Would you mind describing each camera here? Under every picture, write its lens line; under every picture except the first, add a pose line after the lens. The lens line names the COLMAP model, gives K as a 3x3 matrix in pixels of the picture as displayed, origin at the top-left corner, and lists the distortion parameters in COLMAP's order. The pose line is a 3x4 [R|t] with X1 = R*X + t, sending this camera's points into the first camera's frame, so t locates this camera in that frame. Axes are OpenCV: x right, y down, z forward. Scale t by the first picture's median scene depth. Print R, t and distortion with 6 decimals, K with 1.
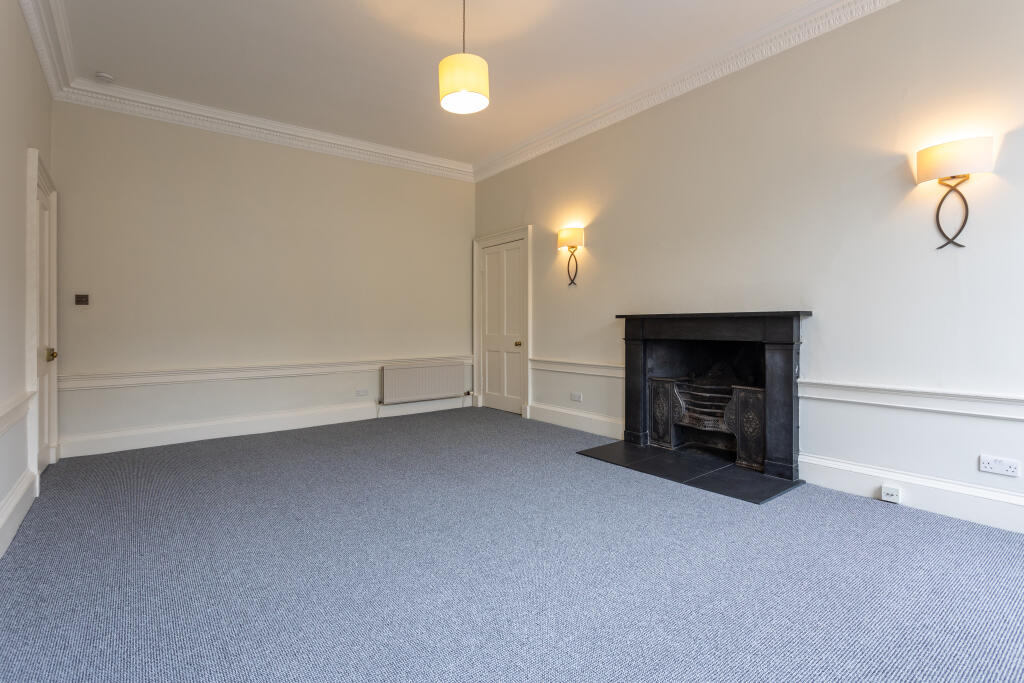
lens RADIAL K [[494.3, 0, 509.8], [0, 494.3, 328.5], [0, 0, 1]] dist [0.003257, 0.000394]
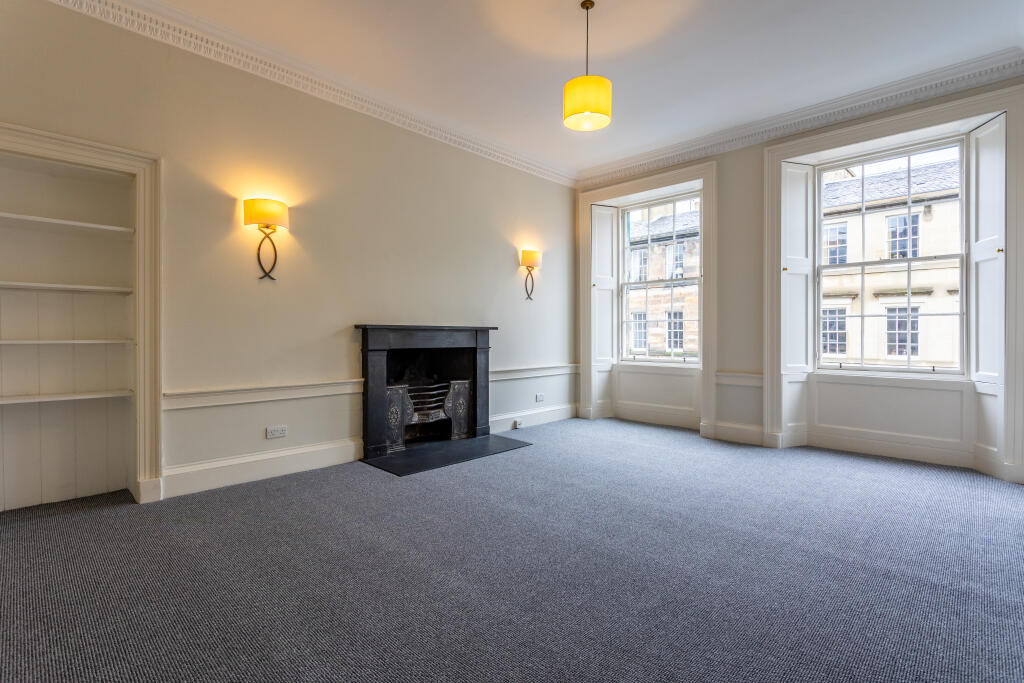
lens RADIAL K [[493.5, 0, 512.0], [0, 493.5, 341.5], [0, 0, 1]] dist [-0.001184, -0.000170]
pose [[-0.167000, -0.000629, 0.985957, -0.934194], [0.014196, 0.999895, 0.003042, 0.007800], [-0.985855, 0.014505, -0.166973, 1.130625]]
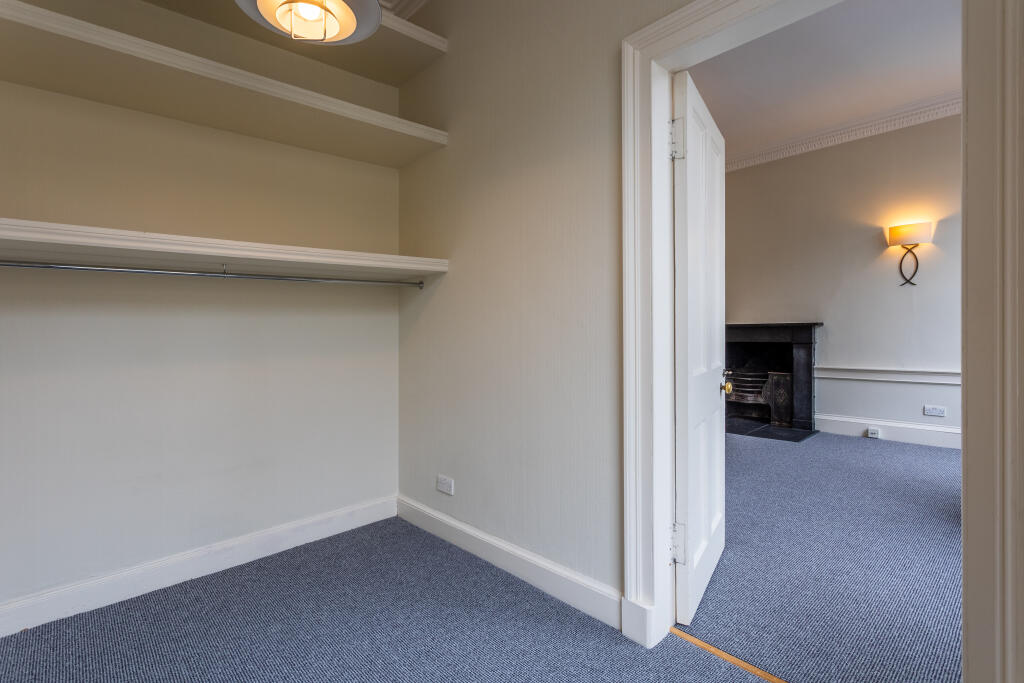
lens RADIAL K [[493.5, 0, 512.0], [0, 493.5, 341.5], [0, 0, 1]] dist [-0.001184, -0.000170]
pose [[0.995531, -0.013413, 0.093476, -0.491867], [0.012032, 0.999810, 0.015321, -0.009980], [-0.093664, -0.014128, 0.995504, -0.440376]]
